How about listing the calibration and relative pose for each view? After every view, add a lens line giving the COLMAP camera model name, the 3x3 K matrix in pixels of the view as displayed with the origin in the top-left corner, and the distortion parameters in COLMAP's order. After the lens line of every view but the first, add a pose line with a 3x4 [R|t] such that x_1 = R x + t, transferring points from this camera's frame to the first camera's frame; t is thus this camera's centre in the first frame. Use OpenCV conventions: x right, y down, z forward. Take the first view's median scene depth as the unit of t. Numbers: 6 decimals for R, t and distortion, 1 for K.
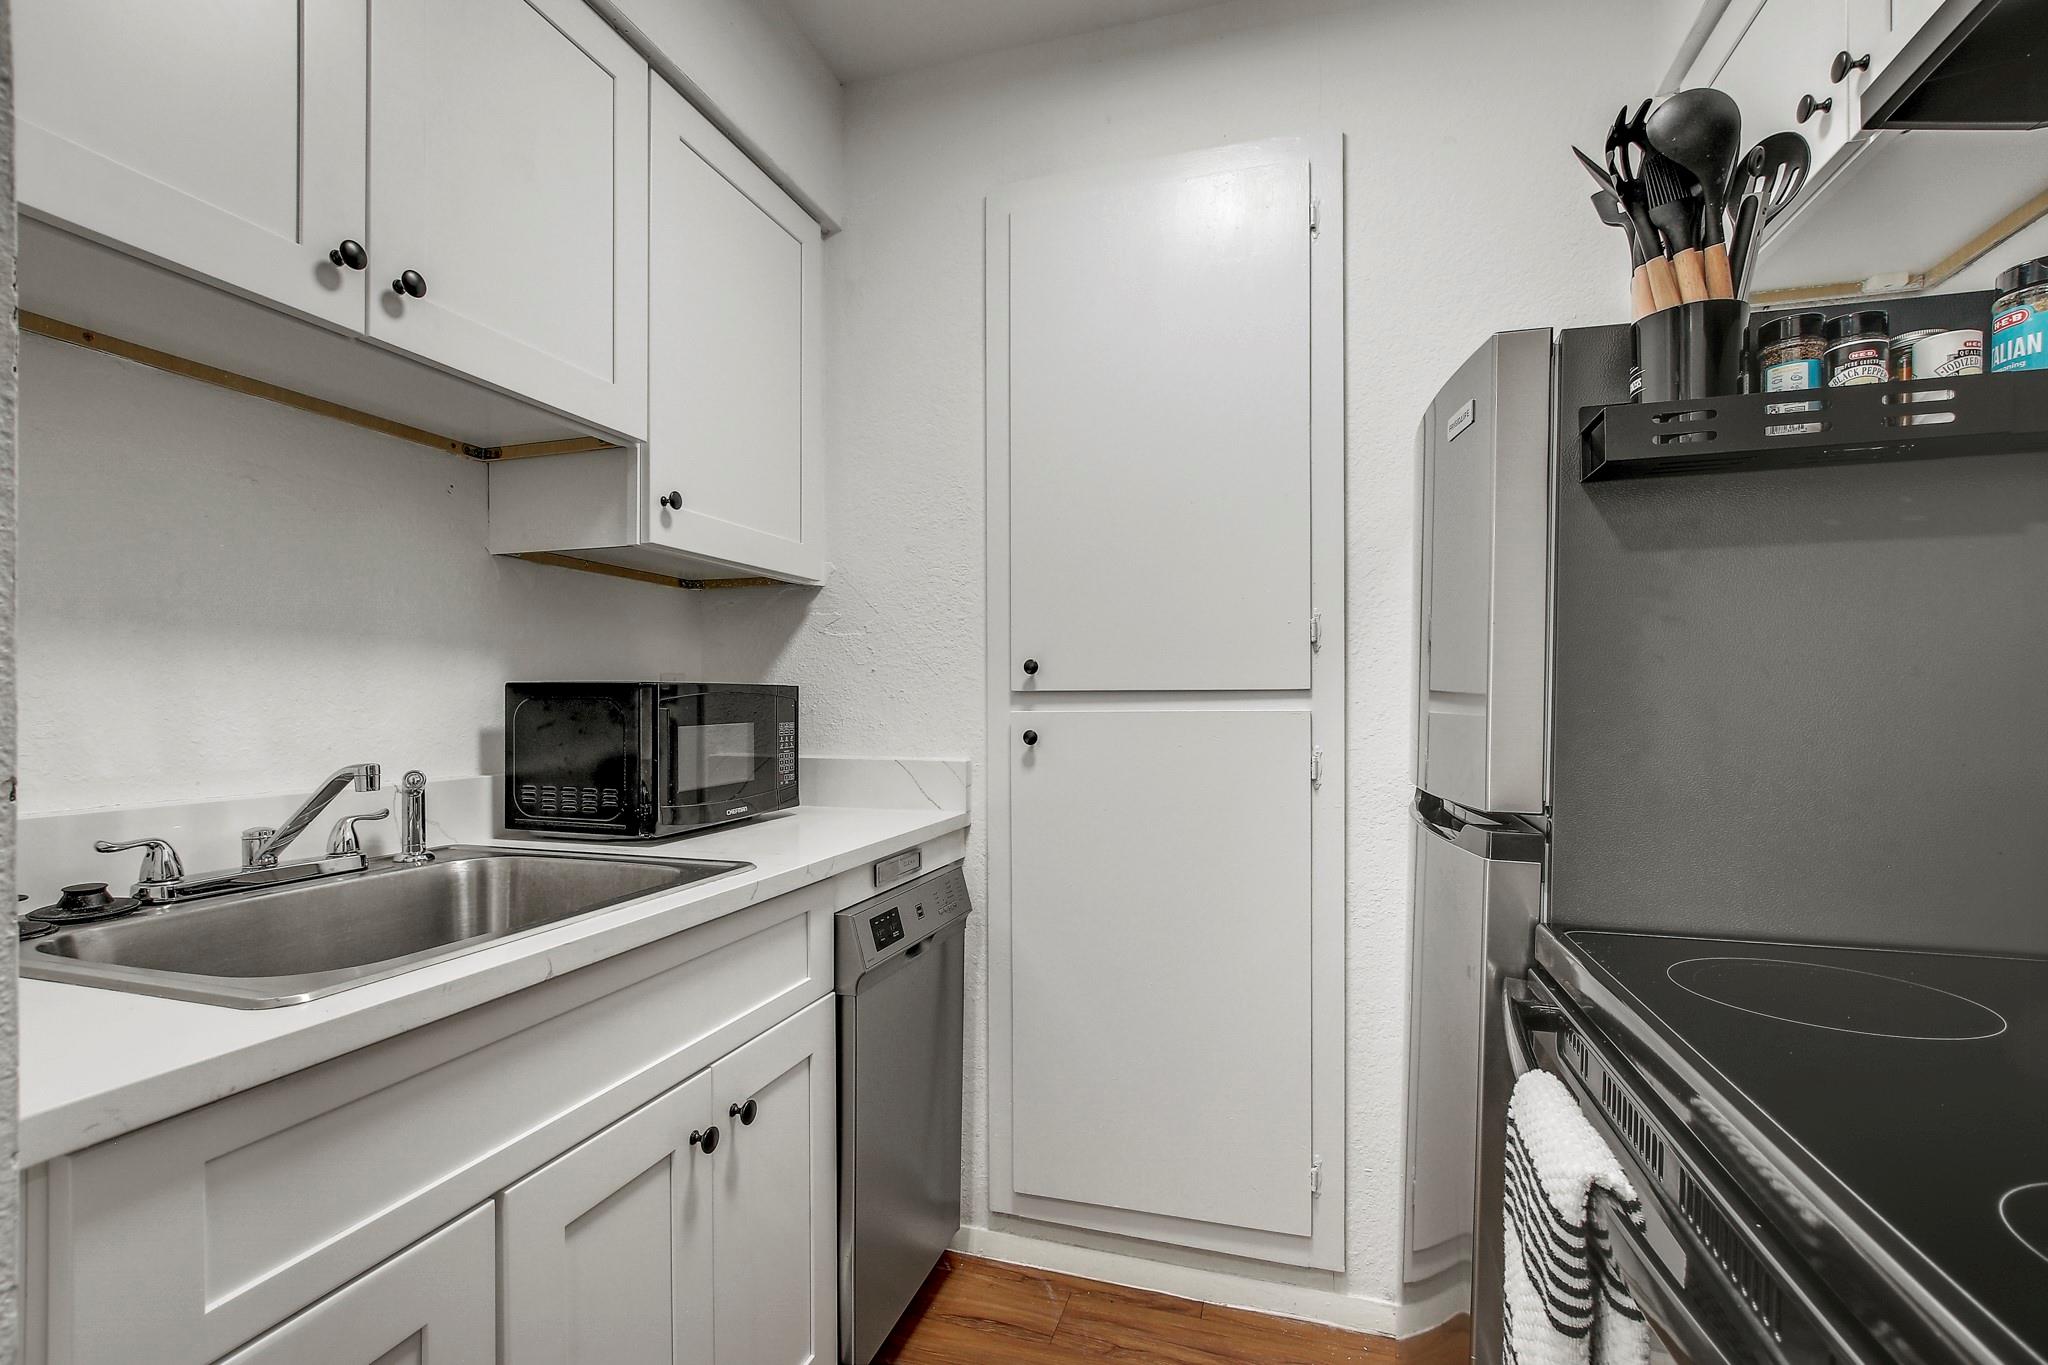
lens RADIAL K [[932.1, 0, 1027.9], [0, 932.1, 701.4], [0, 0, 1]] dist [-0.019548, 0.003673]
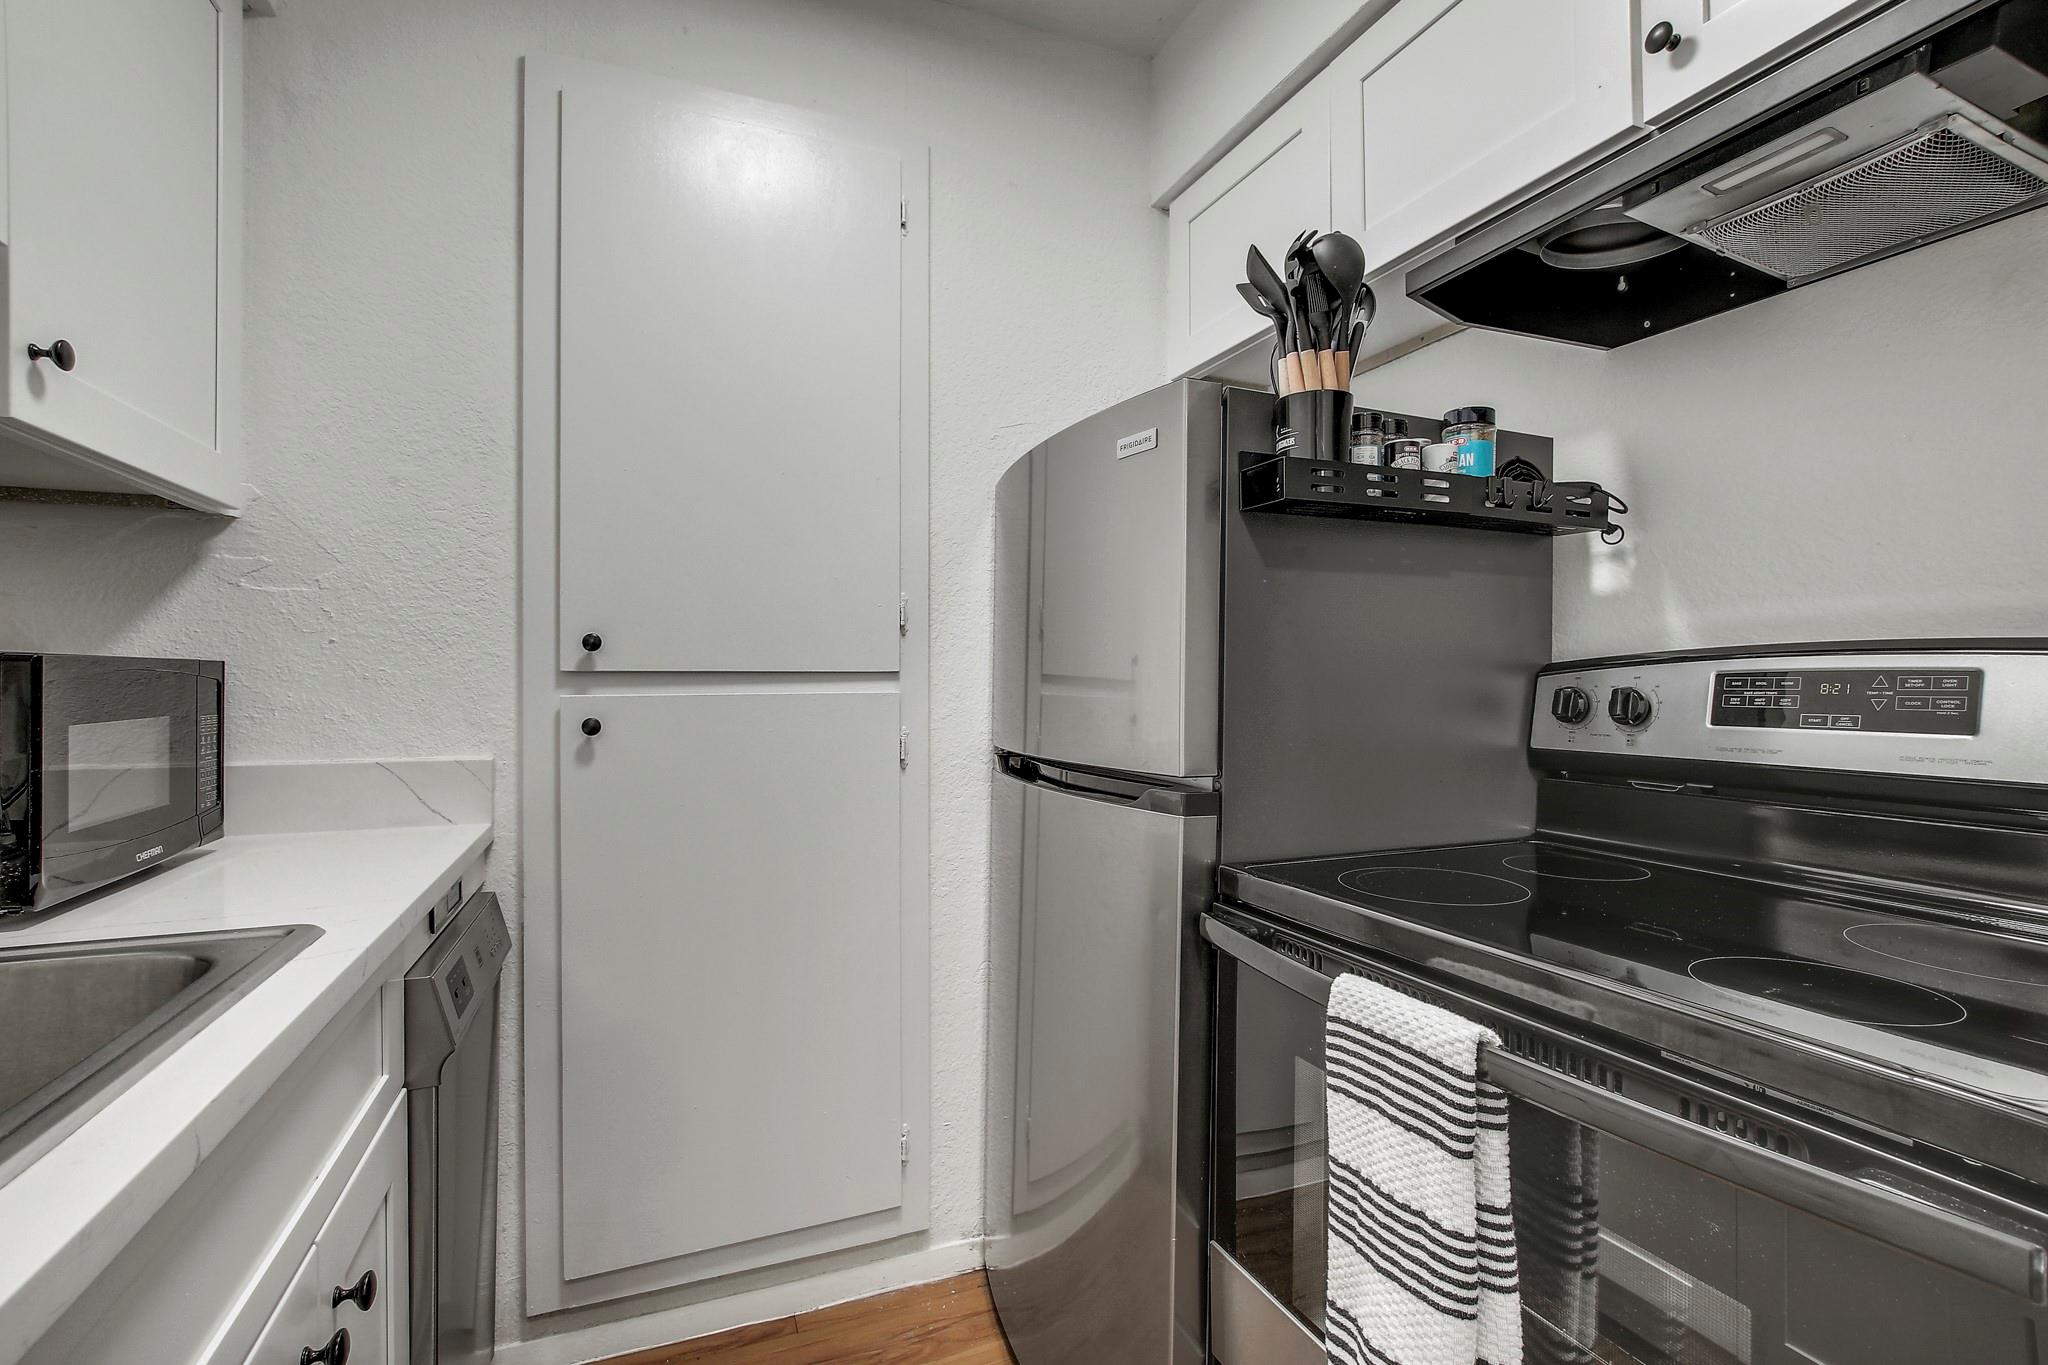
lens RADIAL K [[932.1, 0, 1027.5], [0, 932.1, 677.7], [0, 0, 1]] dist [-0.019548, 0.003673]
pose [[0.768403, 0.003437, 0.639957, -0.244991], [-0.000325, 0.999988, -0.004981, -0.001364], [-0.639966, 0.003619, 0.768395, 0.118686]]
